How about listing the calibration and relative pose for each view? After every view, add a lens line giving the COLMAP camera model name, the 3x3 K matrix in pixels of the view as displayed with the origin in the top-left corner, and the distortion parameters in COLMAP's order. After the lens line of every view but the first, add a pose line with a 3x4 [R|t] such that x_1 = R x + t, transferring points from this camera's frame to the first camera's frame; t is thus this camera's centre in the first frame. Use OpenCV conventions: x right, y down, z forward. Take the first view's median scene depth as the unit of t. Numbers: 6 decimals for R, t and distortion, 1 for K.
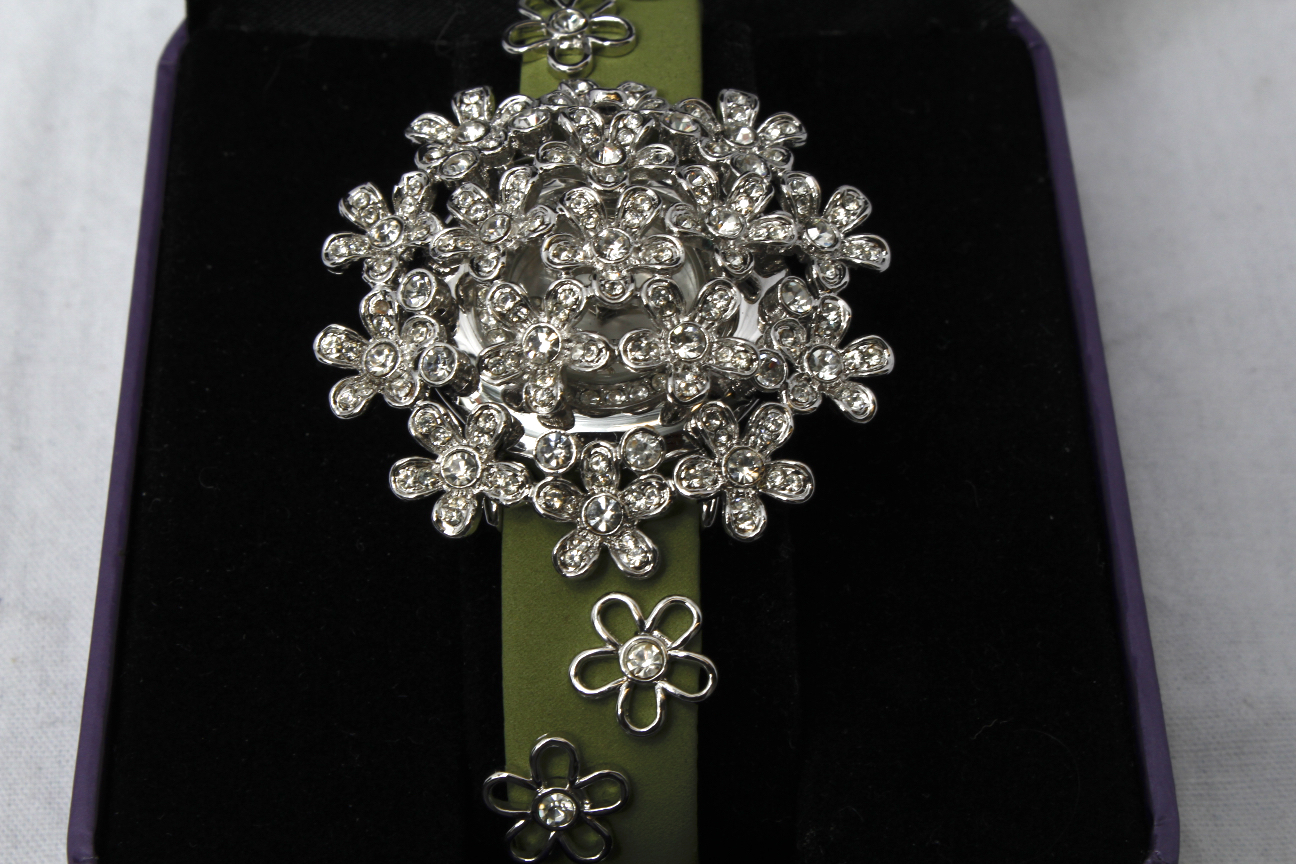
lens RADIAL K [[2752.1, 0, 635.5], [0, 2752.1, 424.5], [0, 0, 1]] dist [0.109046, 0.000000]
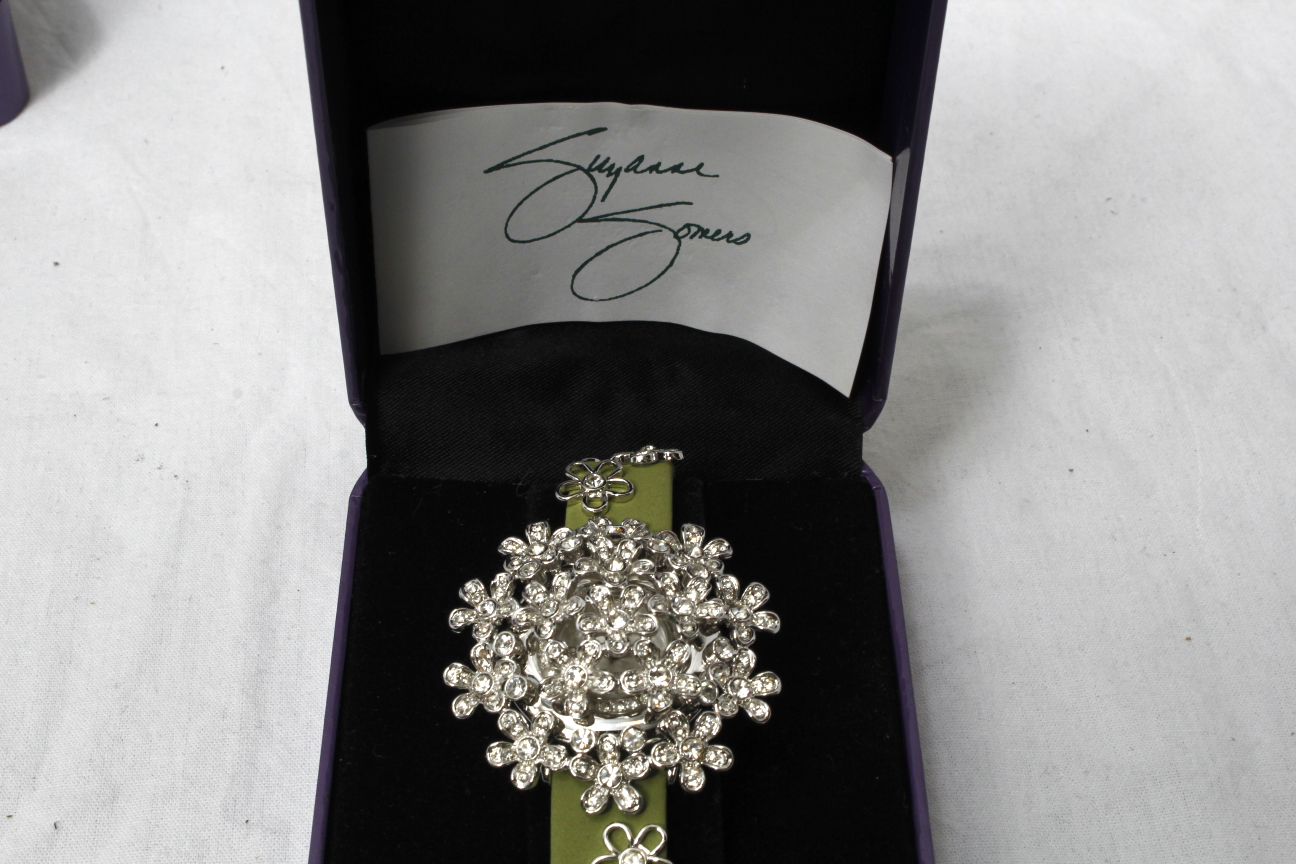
lens RADIAL K [[2116.8, 0, 657.5], [0, 2116.8, 439.1], [0, 0, 1]] dist [-0.021102, 0.000000]
pose [[0.999974, 0.007073, -0.001161, 0.017380], [-0.007158, 0.993864, -0.110378, -0.030340], [0.000373, 0.110383, 0.993889, -0.329823]]
